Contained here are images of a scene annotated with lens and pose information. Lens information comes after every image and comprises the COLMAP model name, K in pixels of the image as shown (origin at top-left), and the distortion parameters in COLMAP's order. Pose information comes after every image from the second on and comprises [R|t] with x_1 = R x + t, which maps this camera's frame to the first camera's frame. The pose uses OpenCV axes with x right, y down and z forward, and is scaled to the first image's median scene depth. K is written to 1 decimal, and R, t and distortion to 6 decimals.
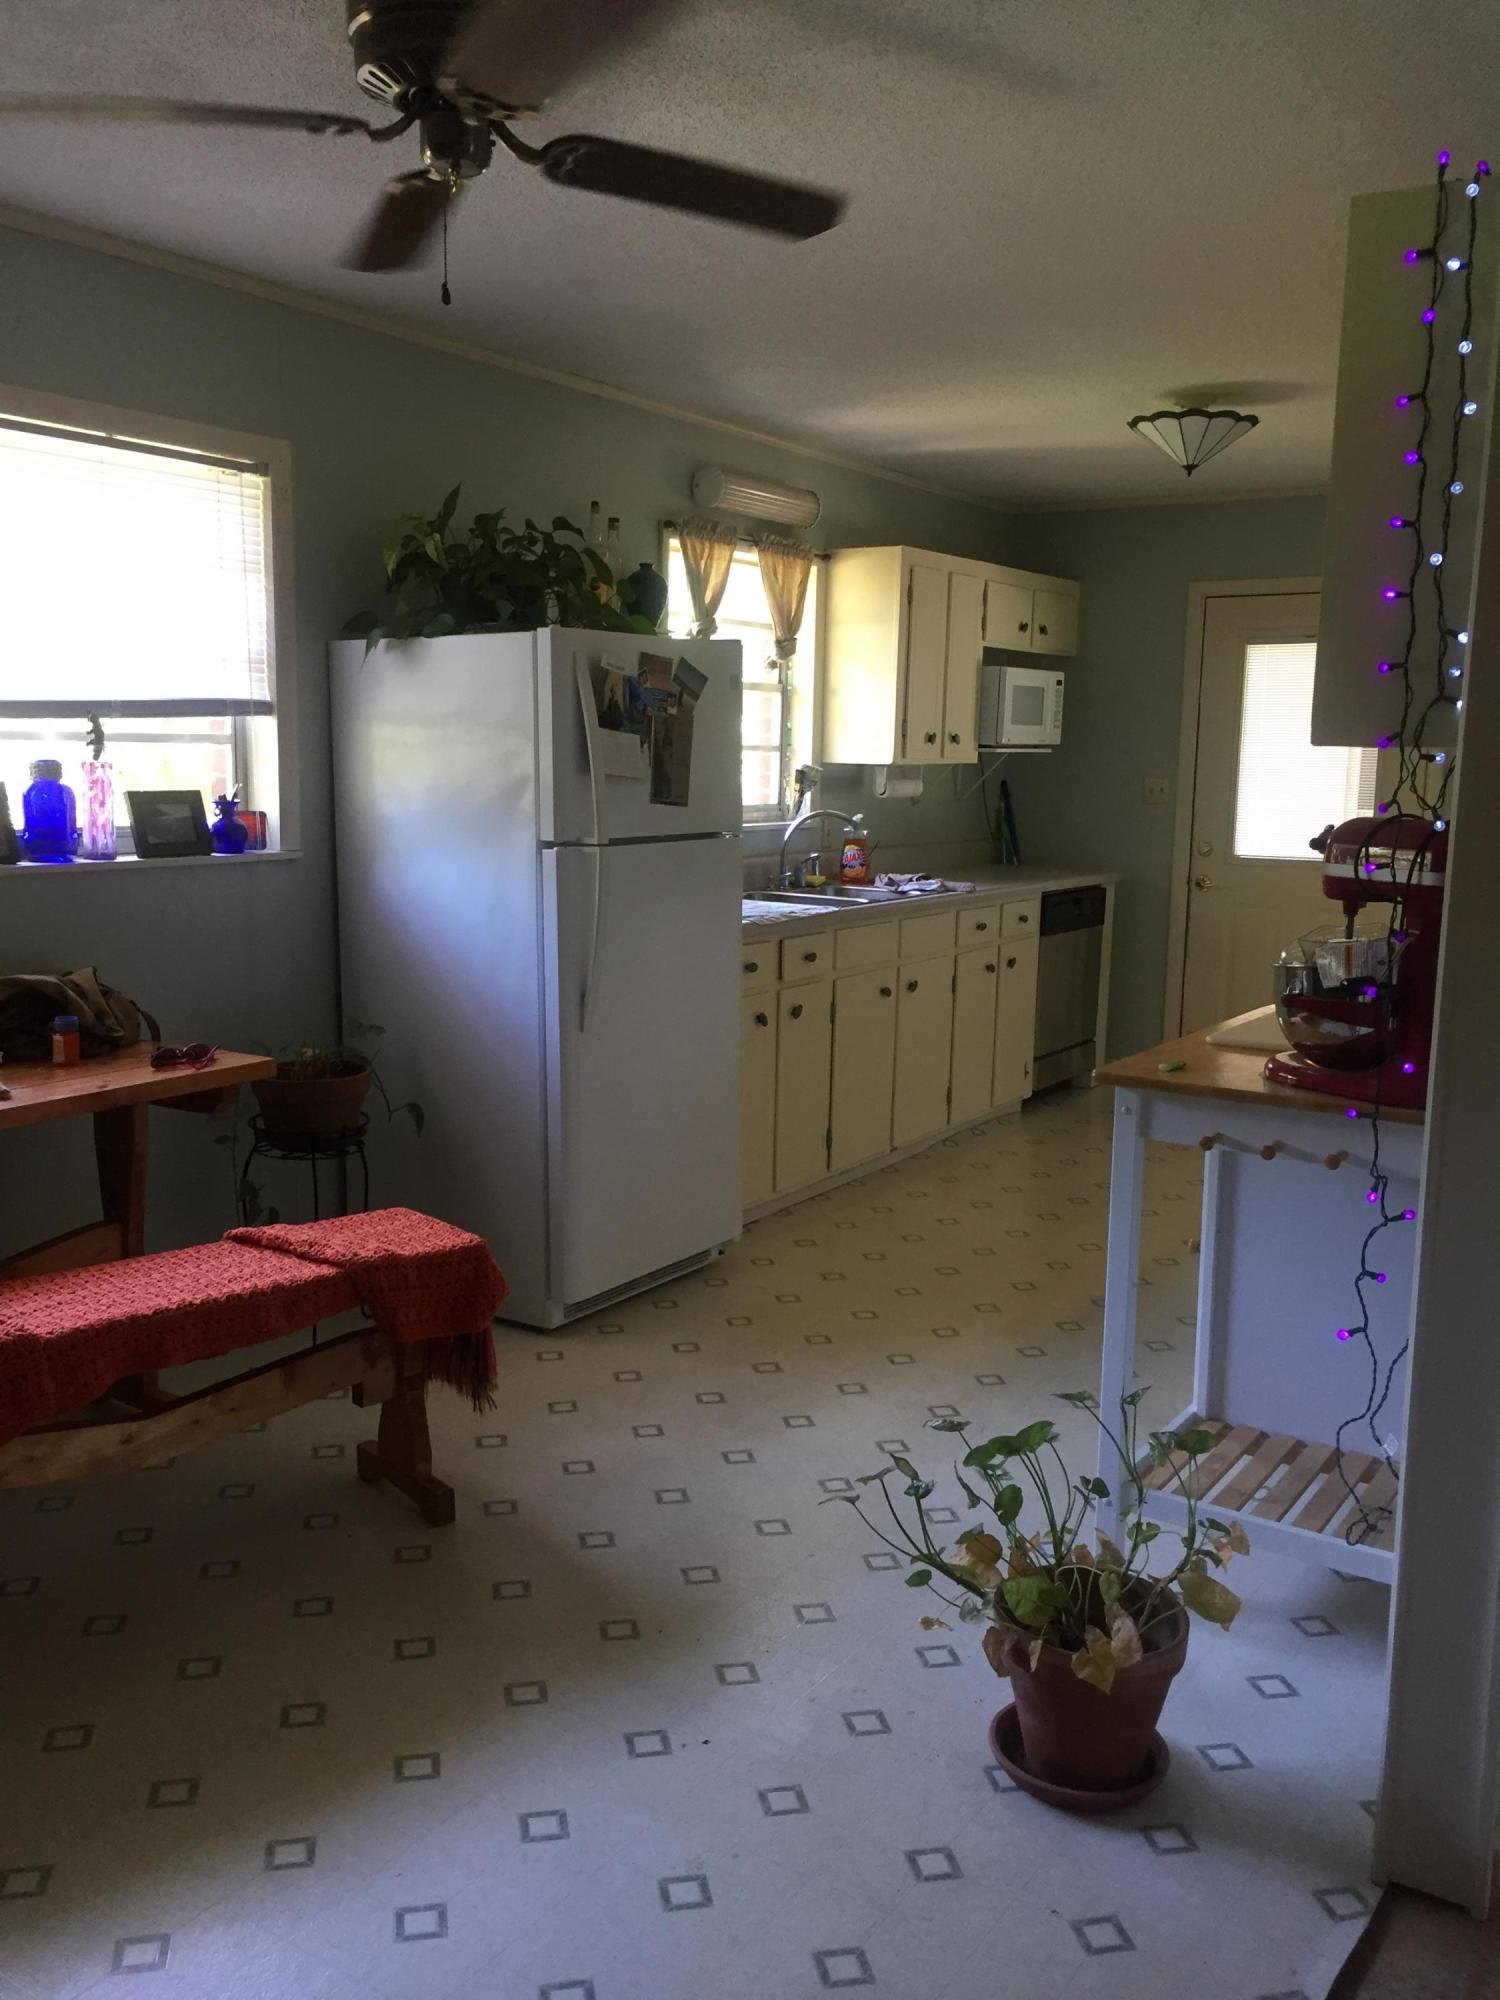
lens RADIAL K [[1716.5, 0, 750.0], [0, 1716.5, 1000.0], [0, 0, 1]] dist [0.060693, -0.010325]
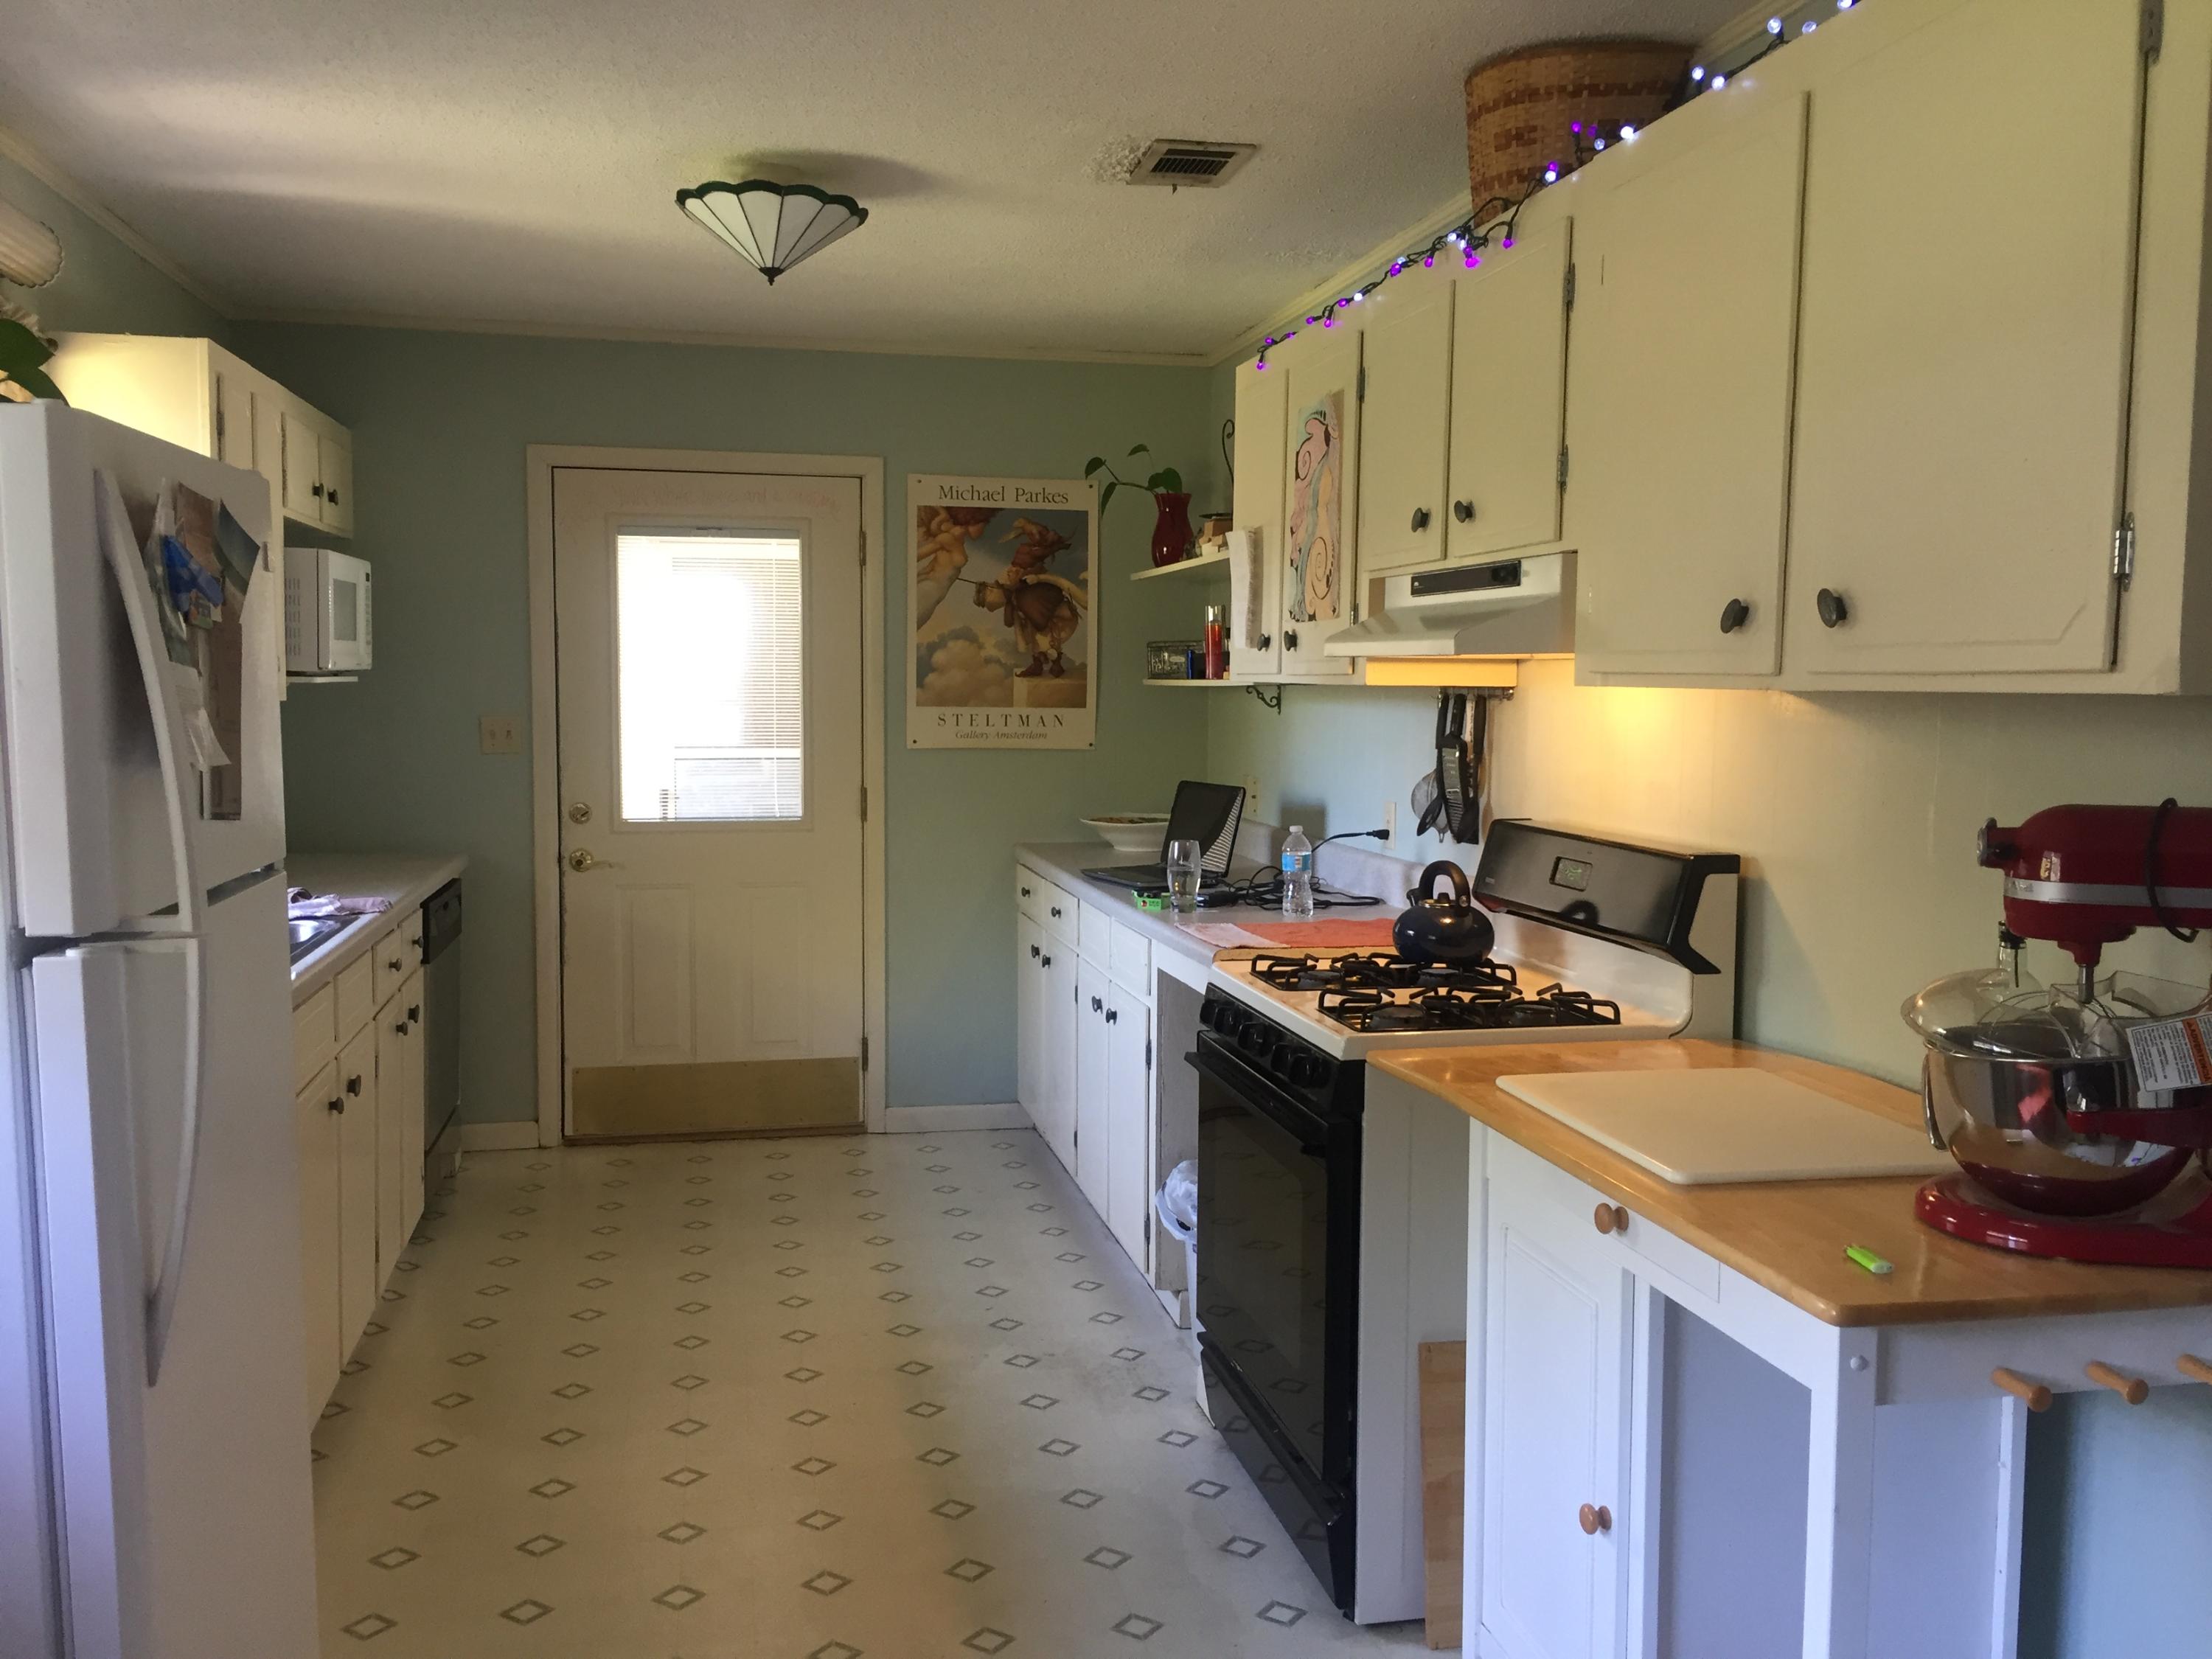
lens RADIAL K [[1898.4, 0, 1106.0], [0, 1898.4, 829.5], [0, 0, 1]] dist [0.060693, -0.010325]
pose [[0.708020, -0.067861, 0.702924, -0.152070], [0.108223, 0.994041, -0.013042, -0.050423], [-0.697850, 0.085307, 0.711146, 0.304123]]
